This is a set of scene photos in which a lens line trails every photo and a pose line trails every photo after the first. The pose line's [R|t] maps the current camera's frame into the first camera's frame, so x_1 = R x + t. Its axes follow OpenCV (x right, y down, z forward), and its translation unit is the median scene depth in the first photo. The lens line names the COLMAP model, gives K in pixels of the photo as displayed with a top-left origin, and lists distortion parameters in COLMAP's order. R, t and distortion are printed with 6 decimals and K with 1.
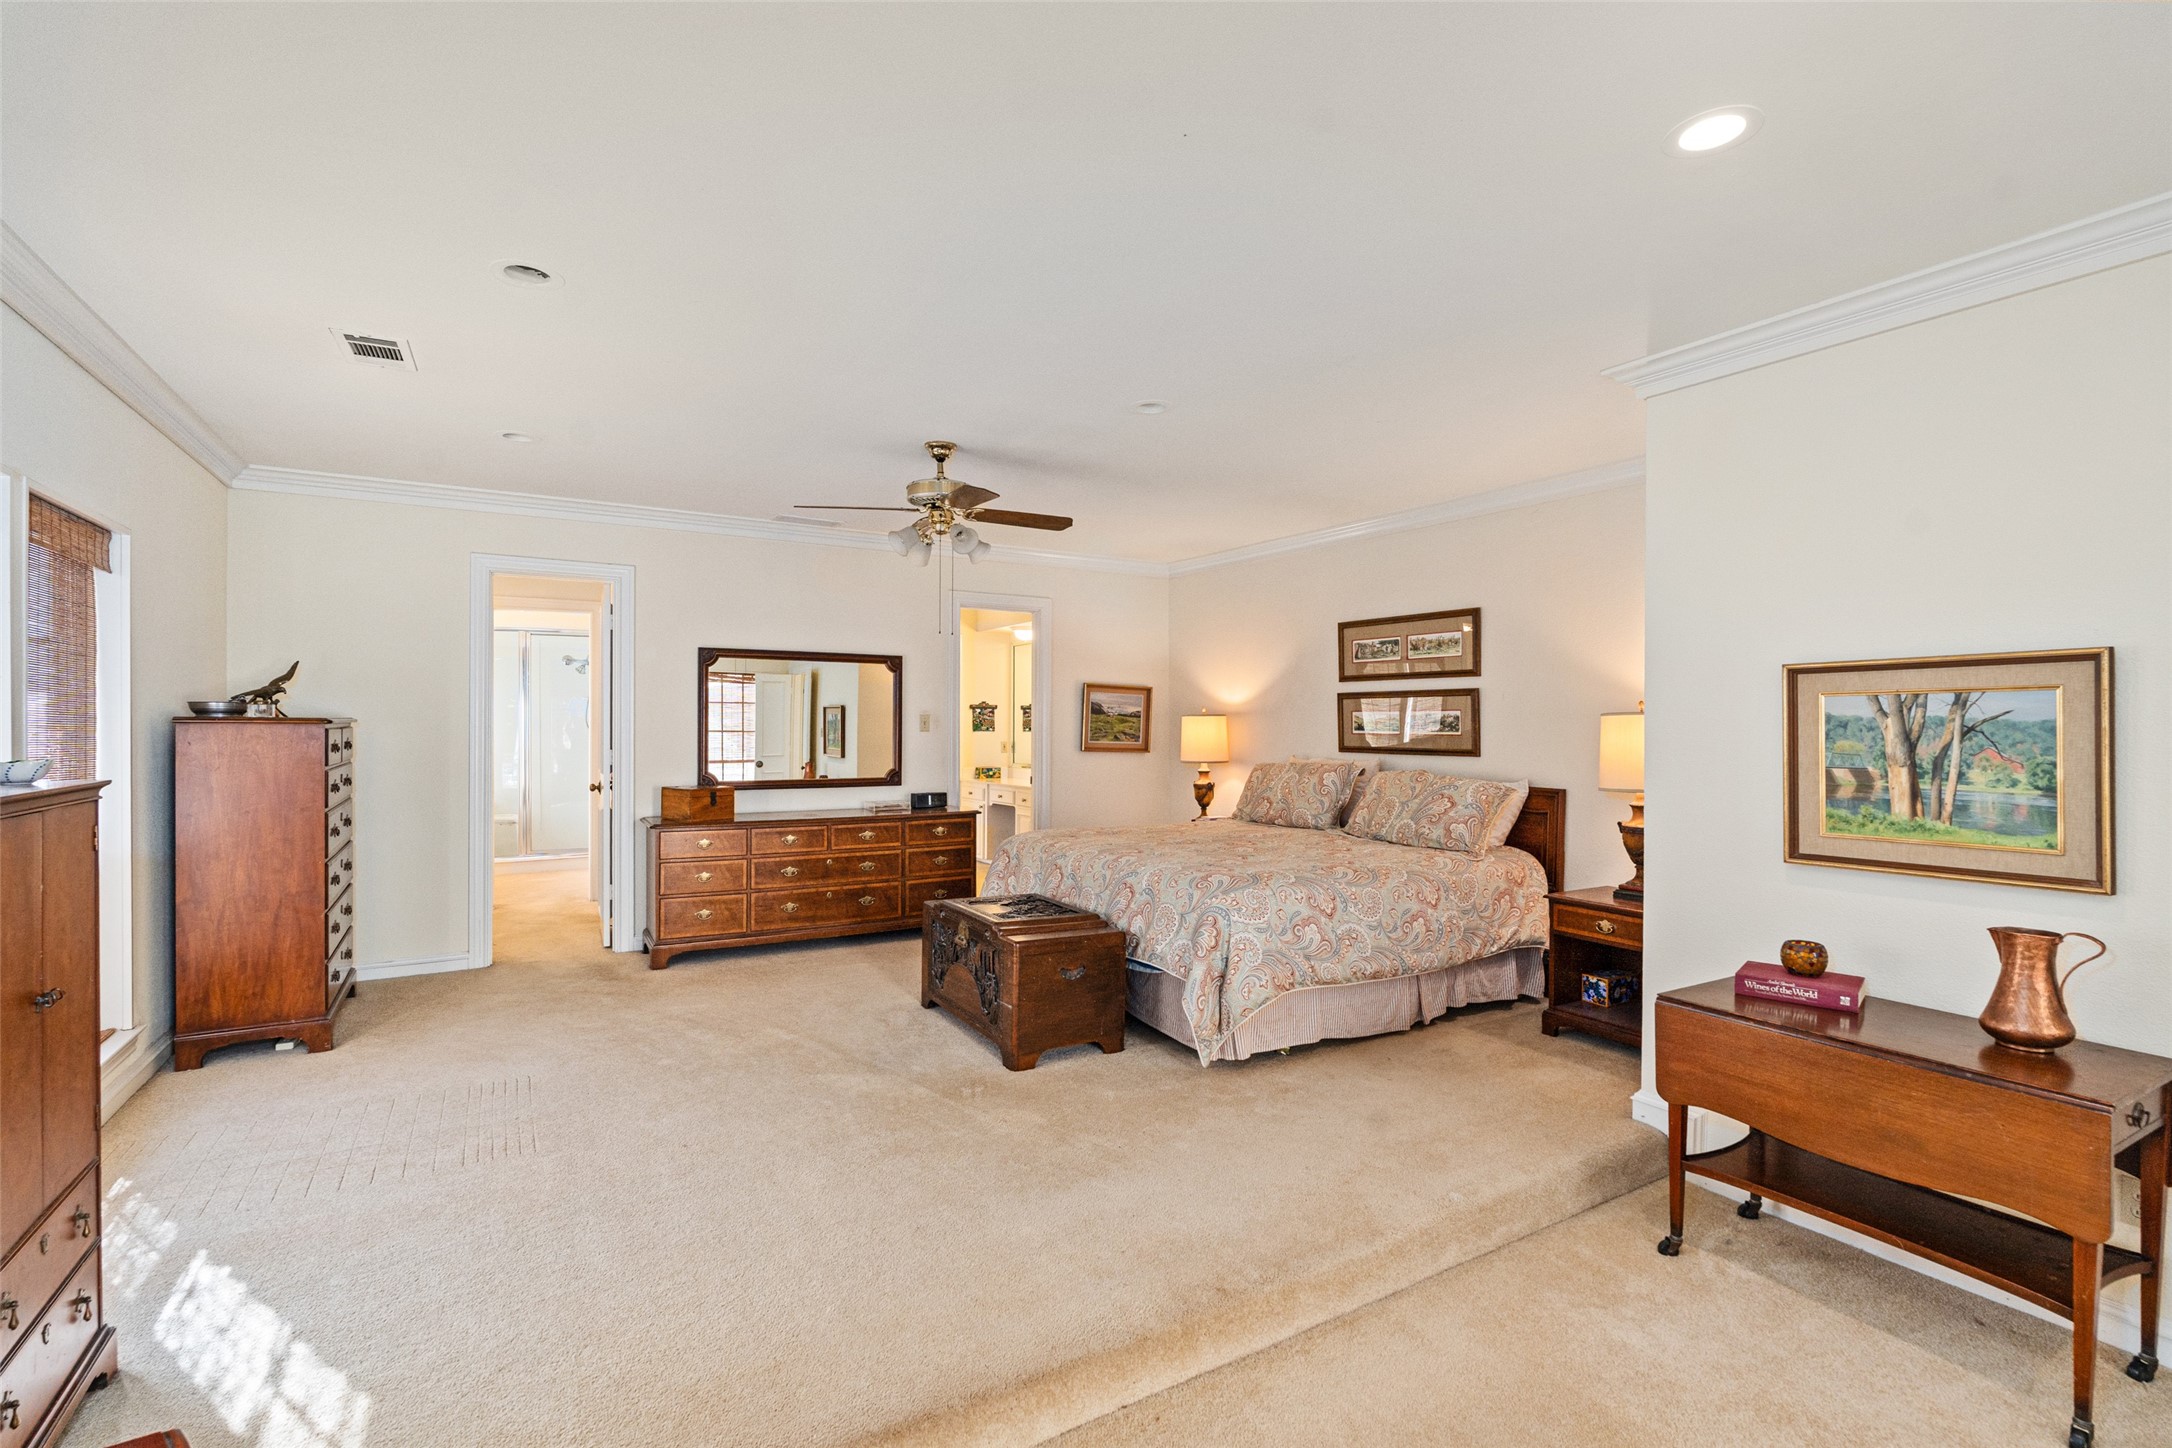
lens RADIAL K [[993.3, 0, 1078.1], [0, 993.3, 723.3], [0, 0, 1]] dist [-0.005926, -0.000011]
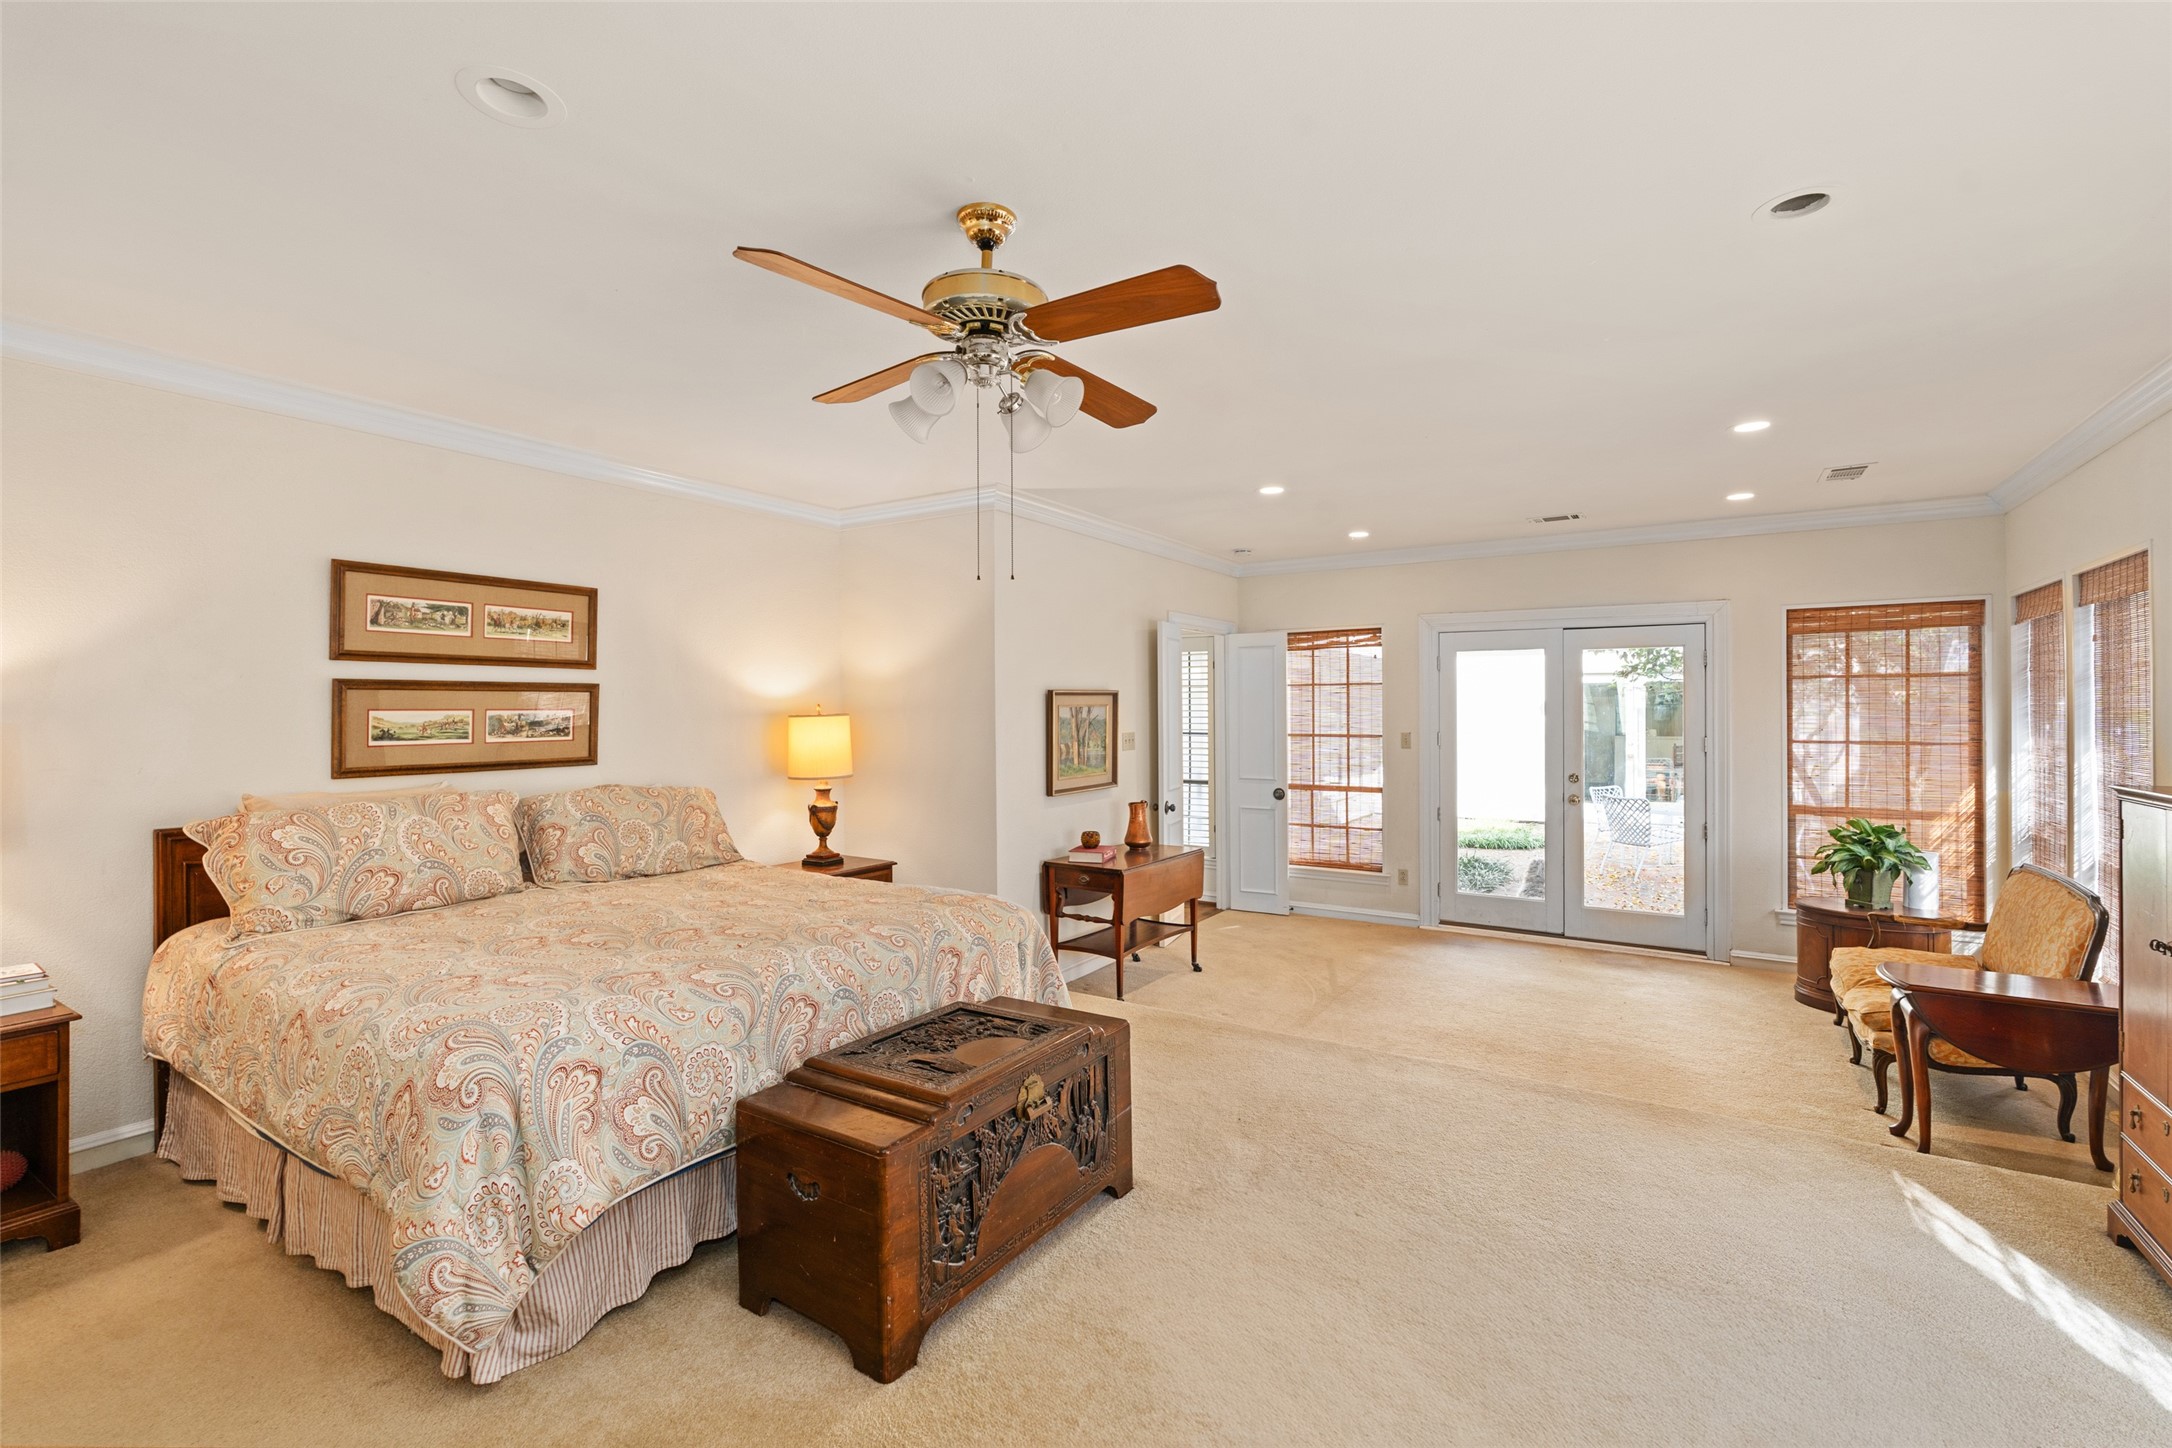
lens RADIAL K [[993.3, 0, 1074.7], [0, 993.3, 709.7], [0, 0, 1]] dist [-0.005926, -0.000011]
pose [[-0.464756, -0.005171, 0.885423, -0.518226], [-0.000641, 0.999985, 0.005504, -0.017565], [-0.885438, 0.001991, -0.464753, 0.999370]]
